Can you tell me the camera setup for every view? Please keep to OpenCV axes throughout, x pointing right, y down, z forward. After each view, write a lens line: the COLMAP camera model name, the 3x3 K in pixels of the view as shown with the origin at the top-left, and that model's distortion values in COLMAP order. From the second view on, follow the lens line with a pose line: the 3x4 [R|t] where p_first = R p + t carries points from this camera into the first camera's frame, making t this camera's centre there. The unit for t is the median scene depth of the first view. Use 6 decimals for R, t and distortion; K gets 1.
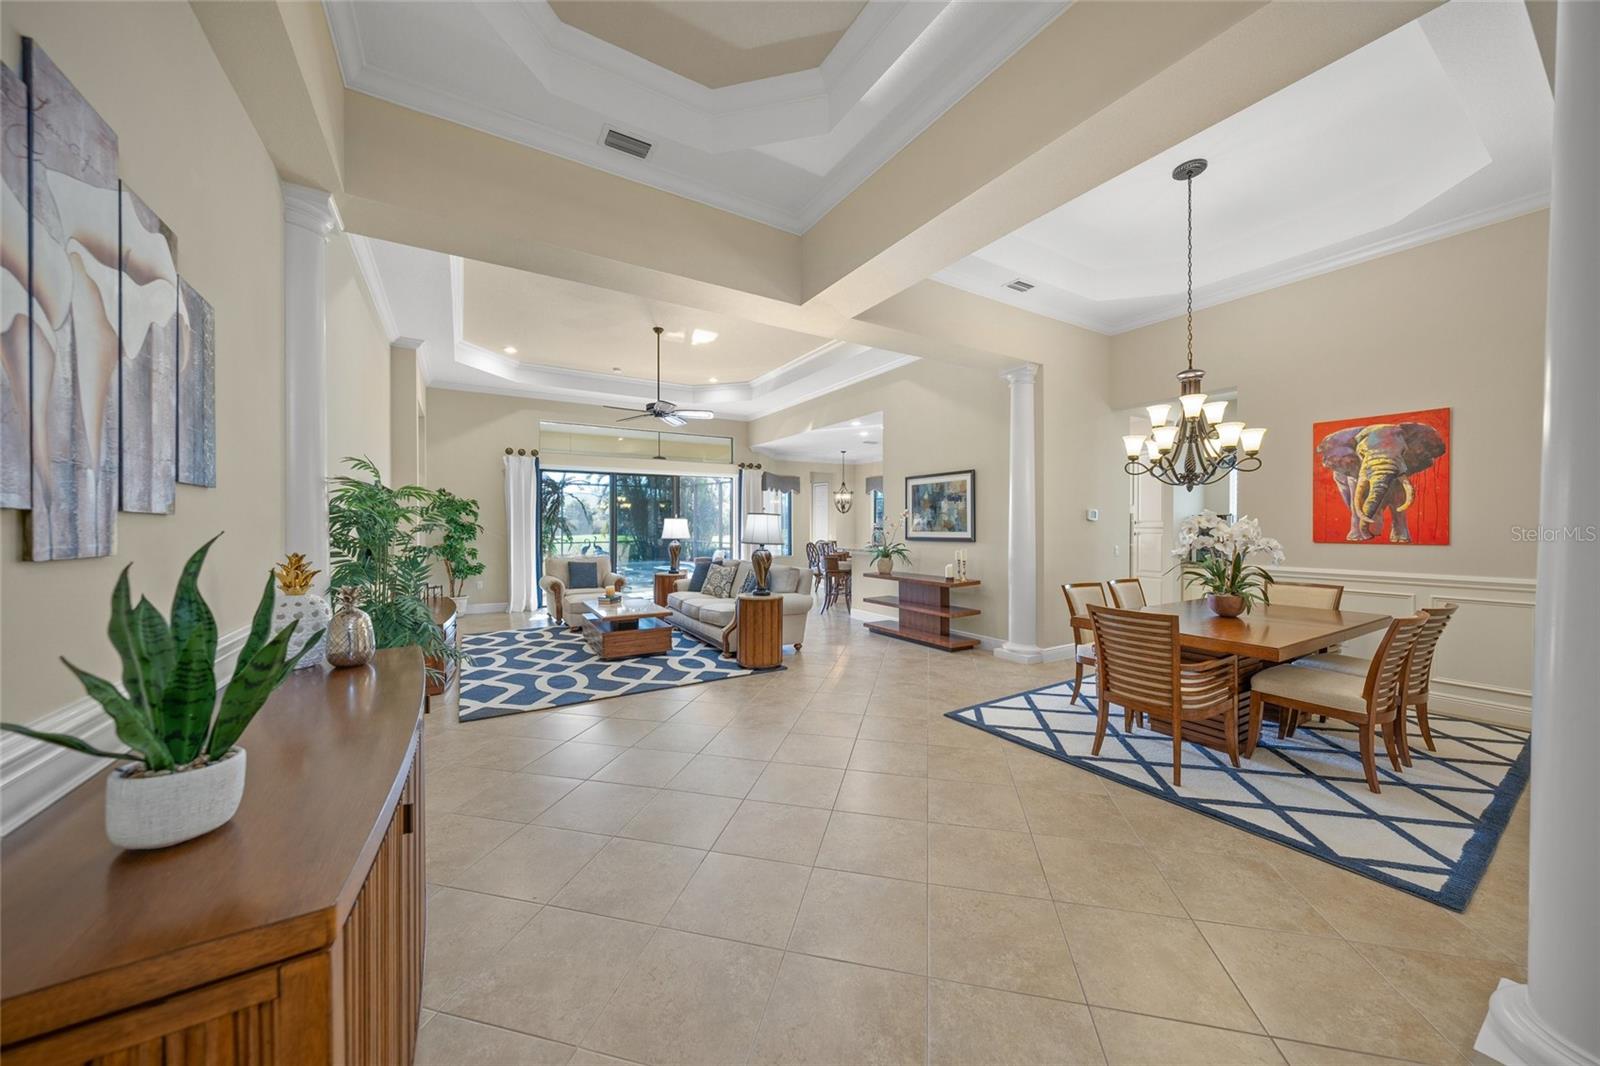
lens RADIAL K [[551.1, 0, 800.8], [0, 551.1, 530.1], [0, 0, 1]] dist [0.000014, 0.000097]
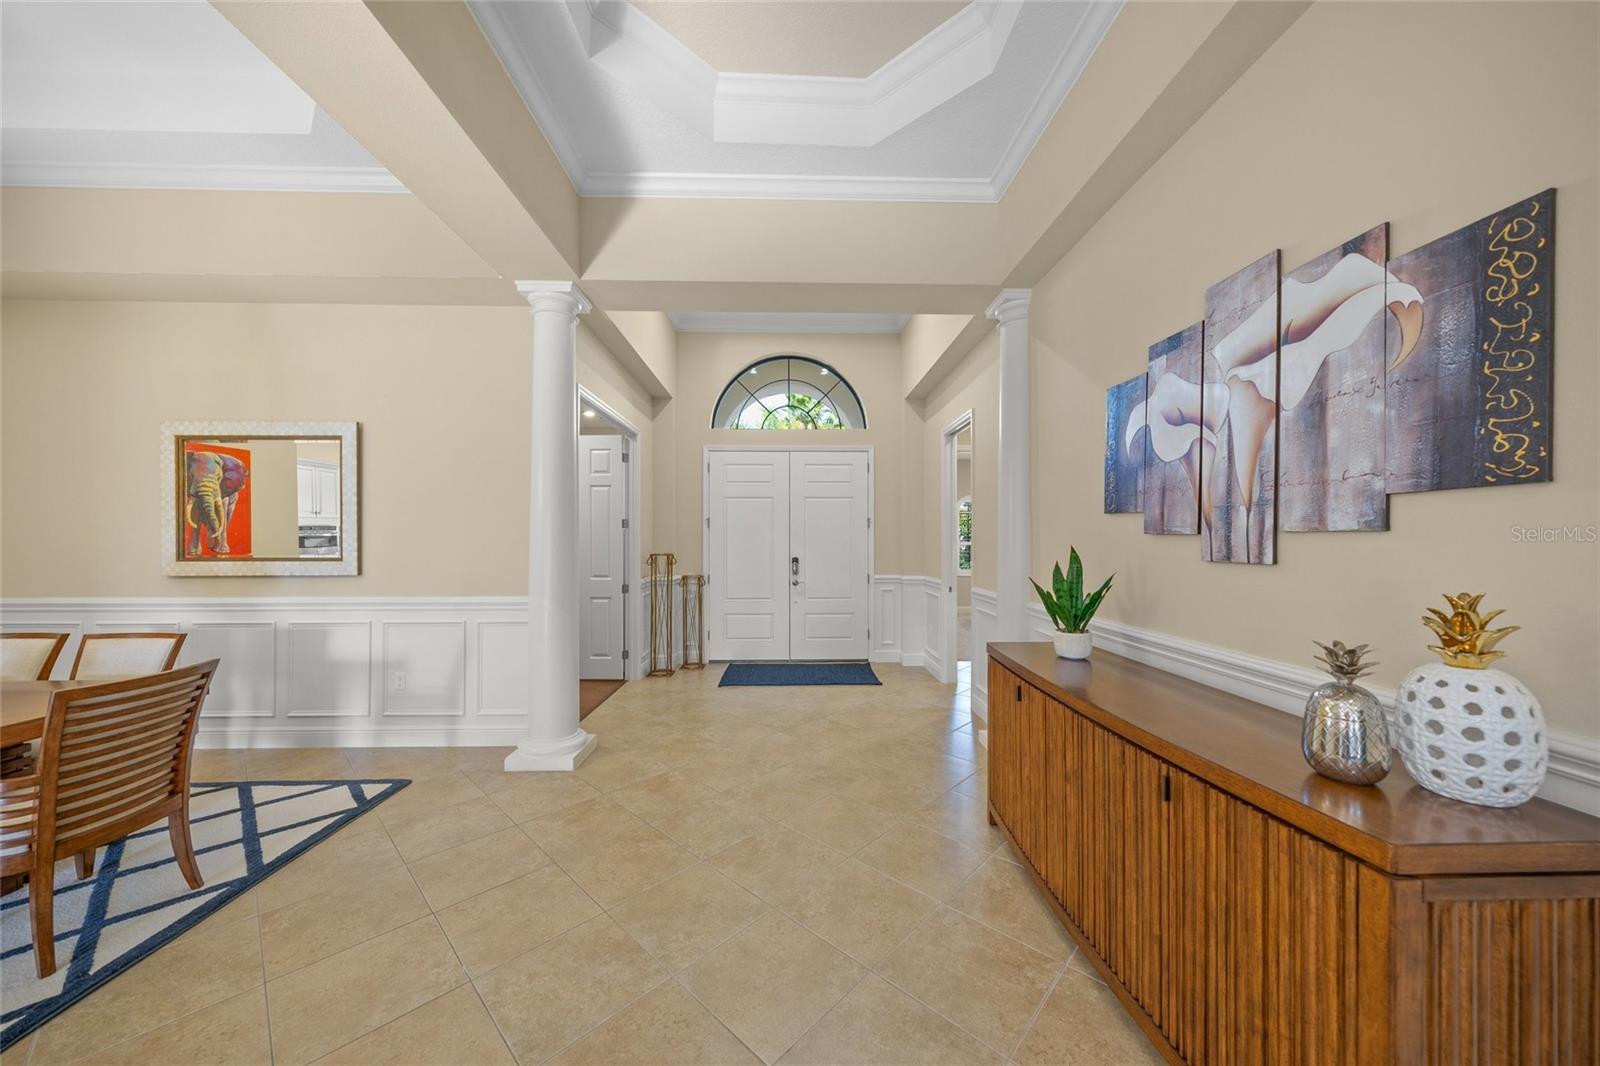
lens RADIAL K [[551.1, 0, 801.2], [0, 551.1, 539.4], [0, 0, 1]] dist [0.000014, 0.000097]
pose [[-0.863313, 0.003926, 0.504654, -0.512671], [0.006325, 0.999975, 0.003040, -0.018273], [-0.504629, 0.005817, -0.863317, 1.495500]]
